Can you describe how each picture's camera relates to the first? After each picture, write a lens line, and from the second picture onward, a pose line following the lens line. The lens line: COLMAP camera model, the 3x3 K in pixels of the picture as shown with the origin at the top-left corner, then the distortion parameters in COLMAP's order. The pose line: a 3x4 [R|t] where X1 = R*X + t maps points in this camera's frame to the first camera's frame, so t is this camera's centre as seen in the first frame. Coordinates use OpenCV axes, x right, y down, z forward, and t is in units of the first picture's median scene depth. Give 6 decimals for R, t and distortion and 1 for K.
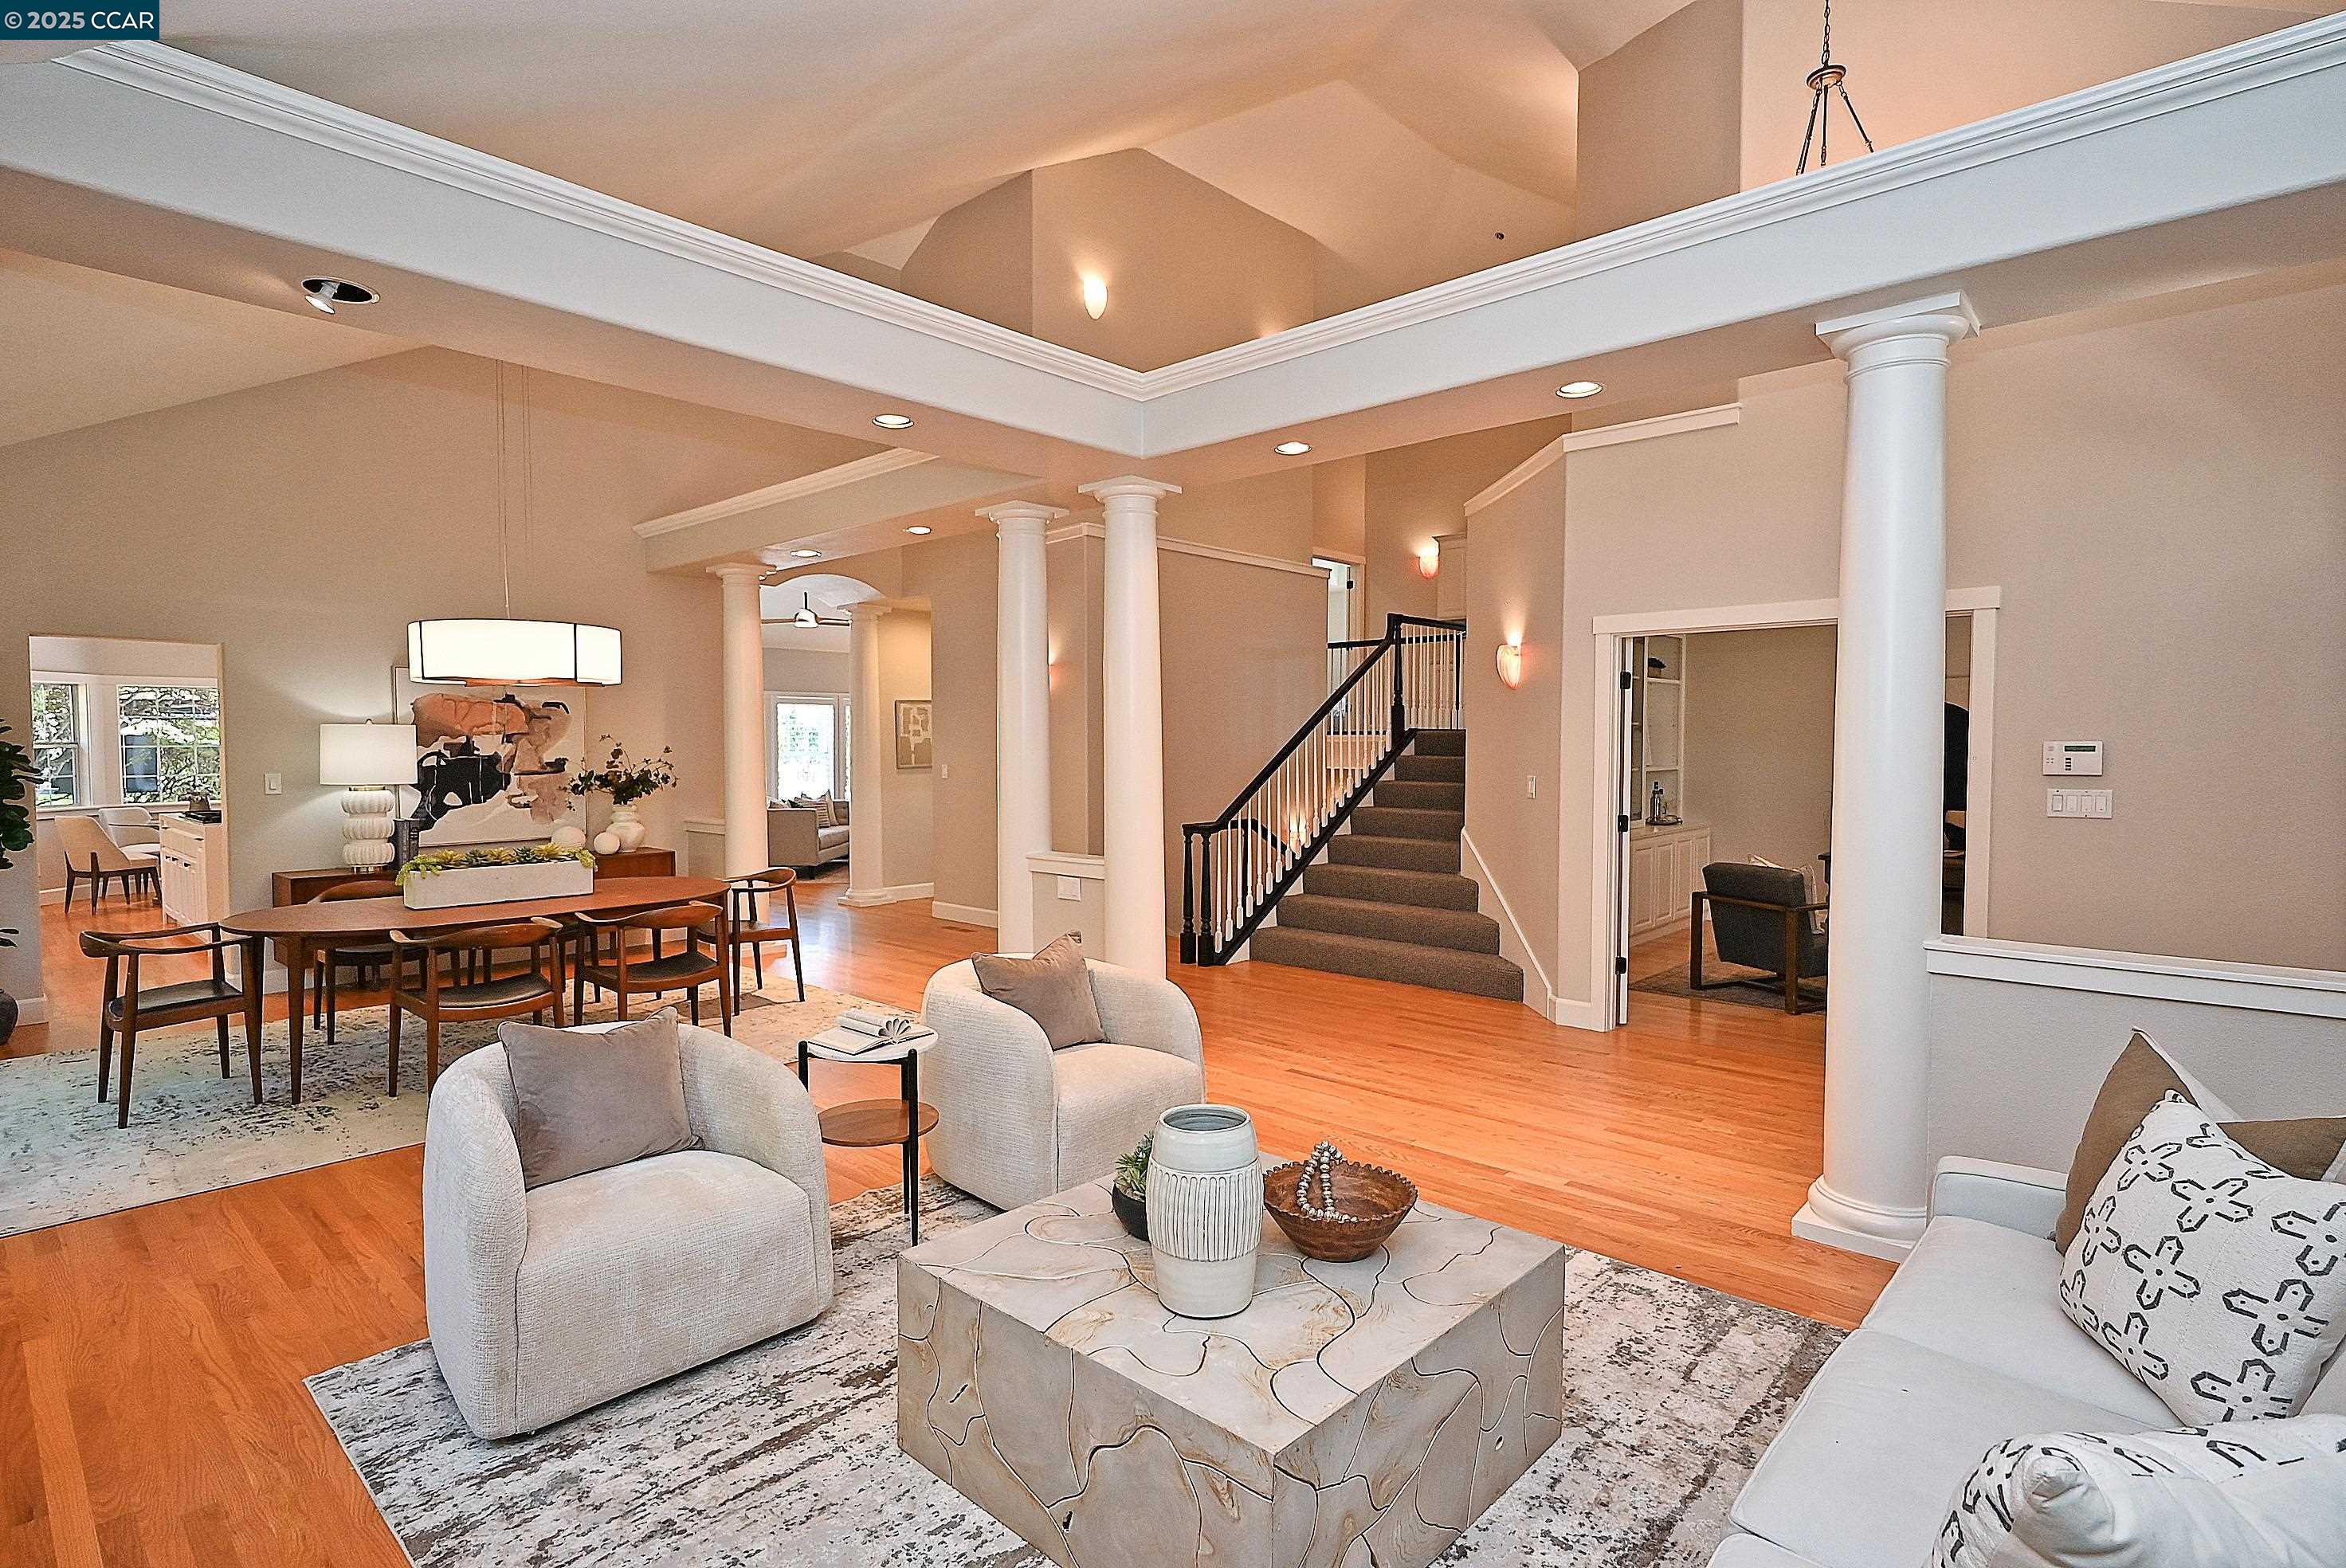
lens RADIAL K [[1168.4, 0, 1186.1], [0, 1168.4, 783.7], [0, 0, 1]] dist [-0.004087, 0.000893]
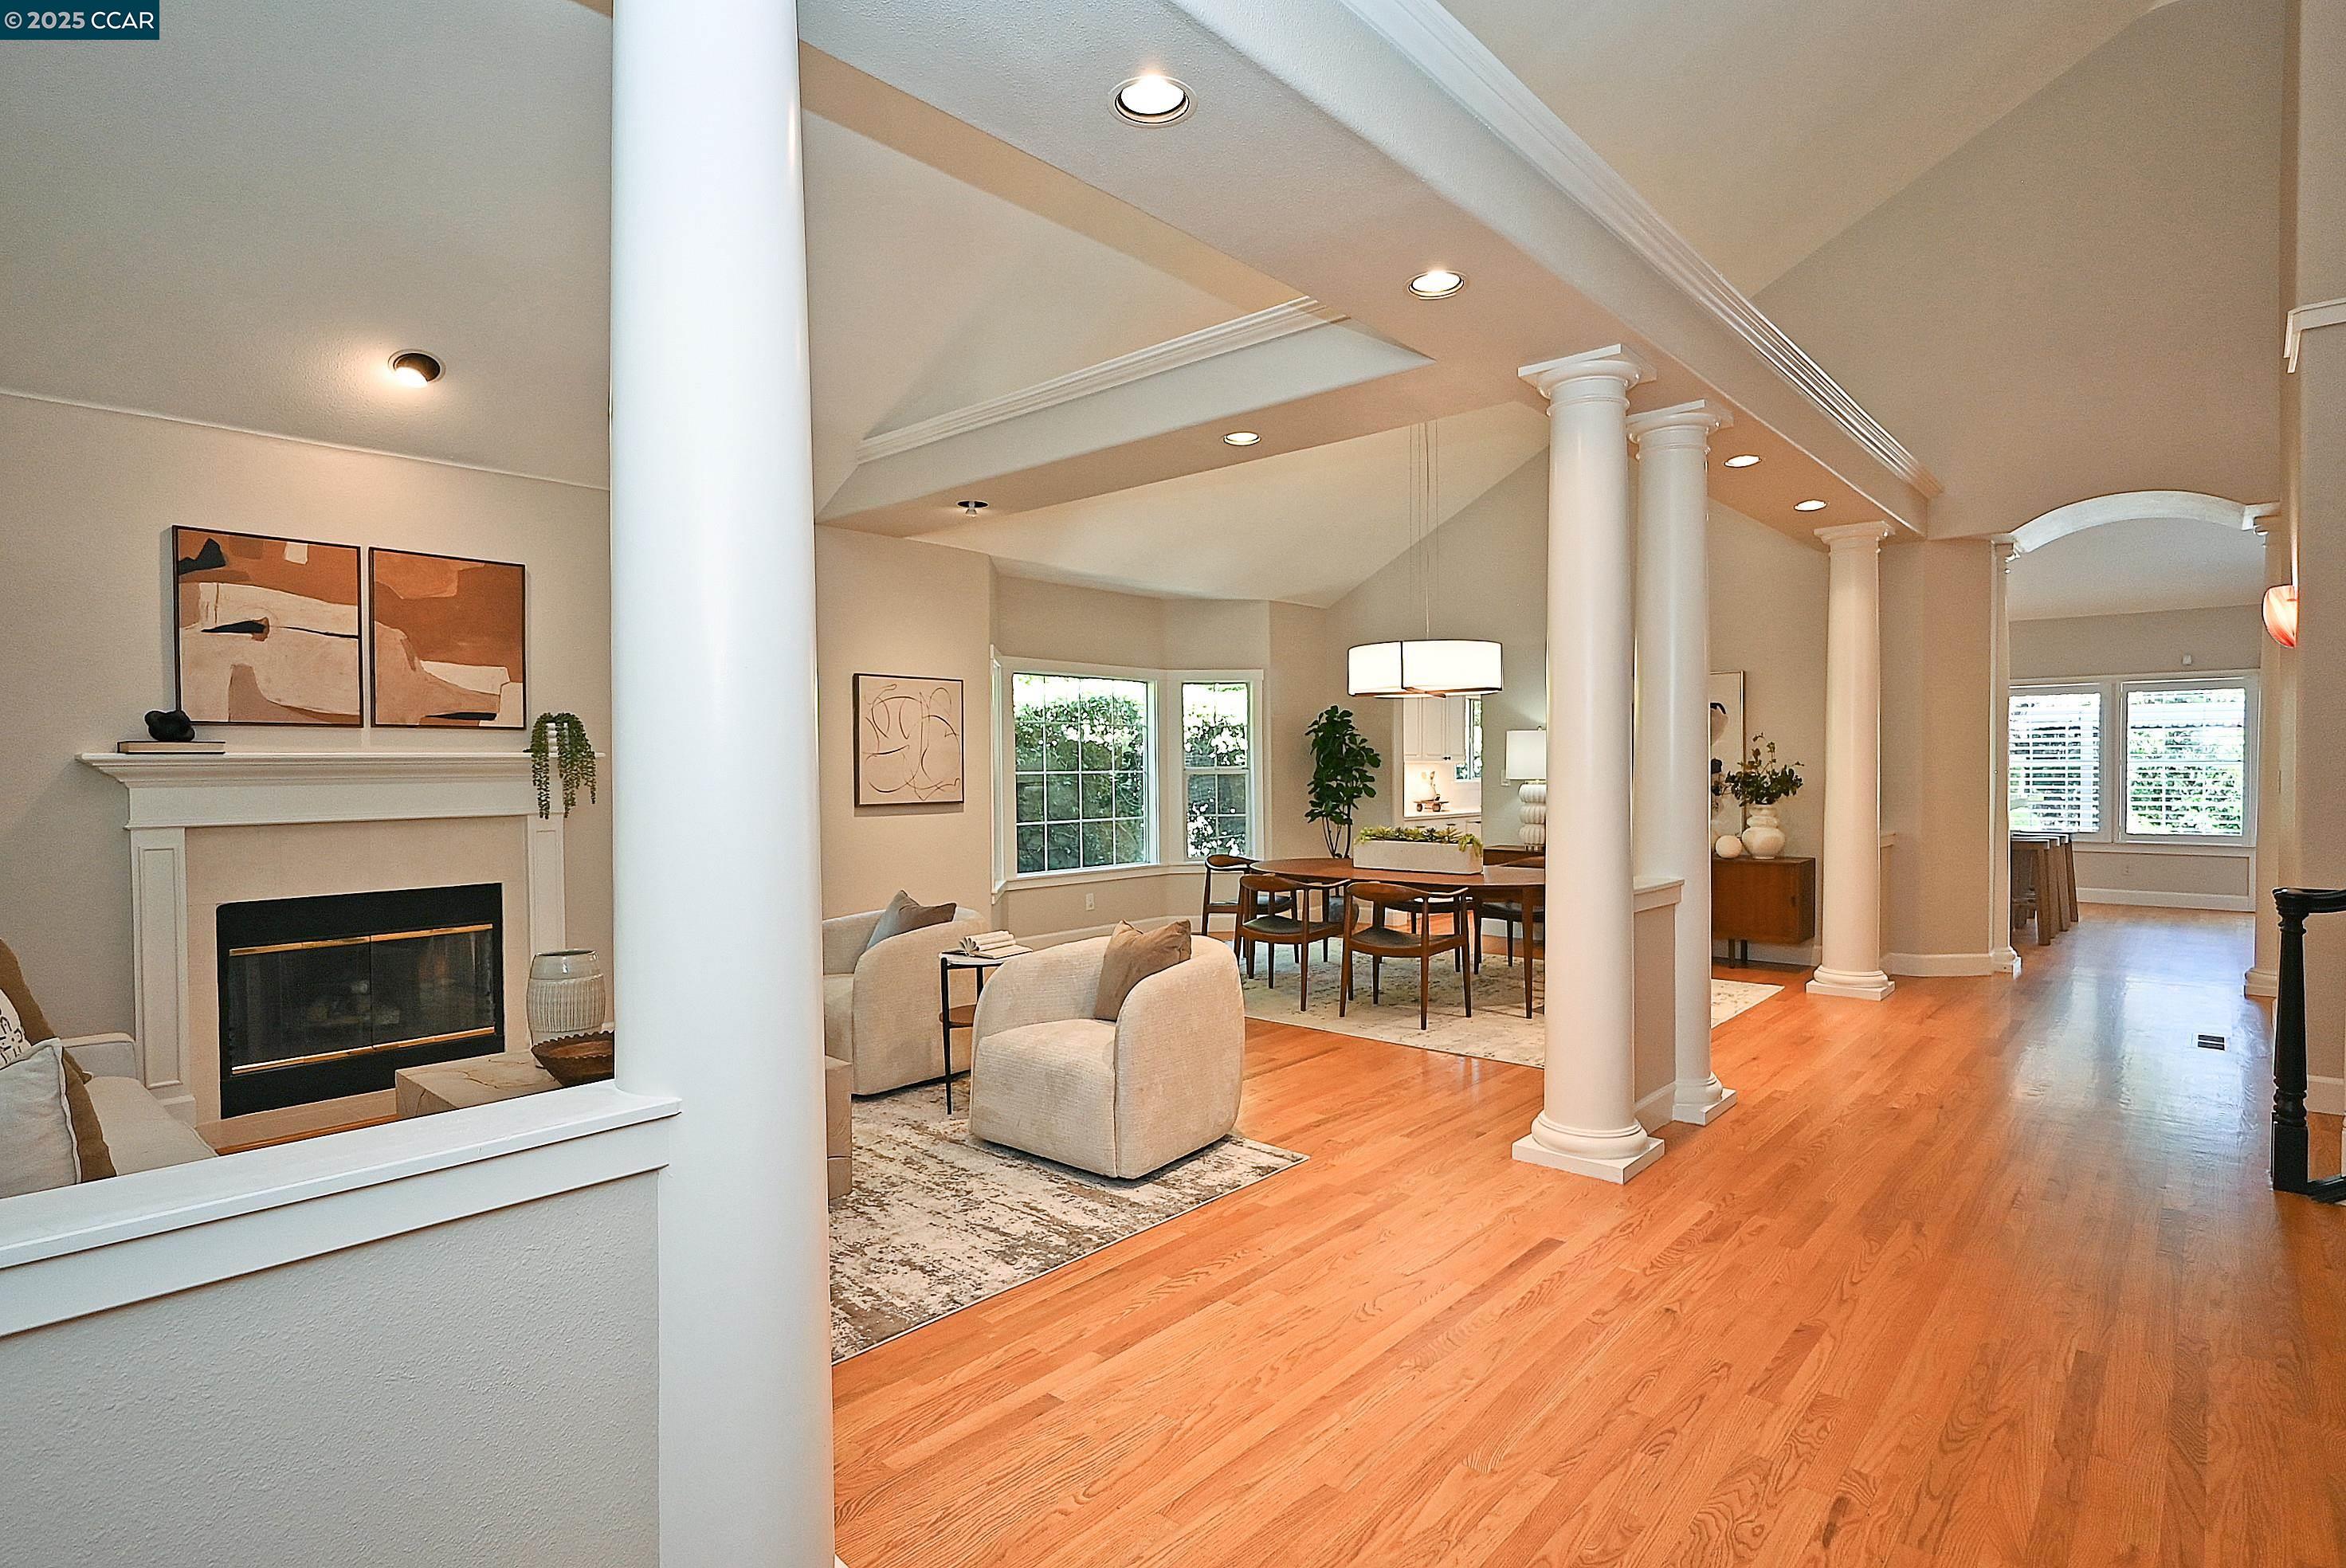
lens RADIAL K [[1193.0, 0, 1173.0], [0, 1193.0, 784.0], [0, 0, 1]] dist [-0.016061, 0.000310]
pose [[0.006085, 0.015990, -0.999854, 0.514043], [-0.039068, 0.999113, 0.015741, -0.000963], [0.999218, 0.038967, 0.006704, 0.558283]]
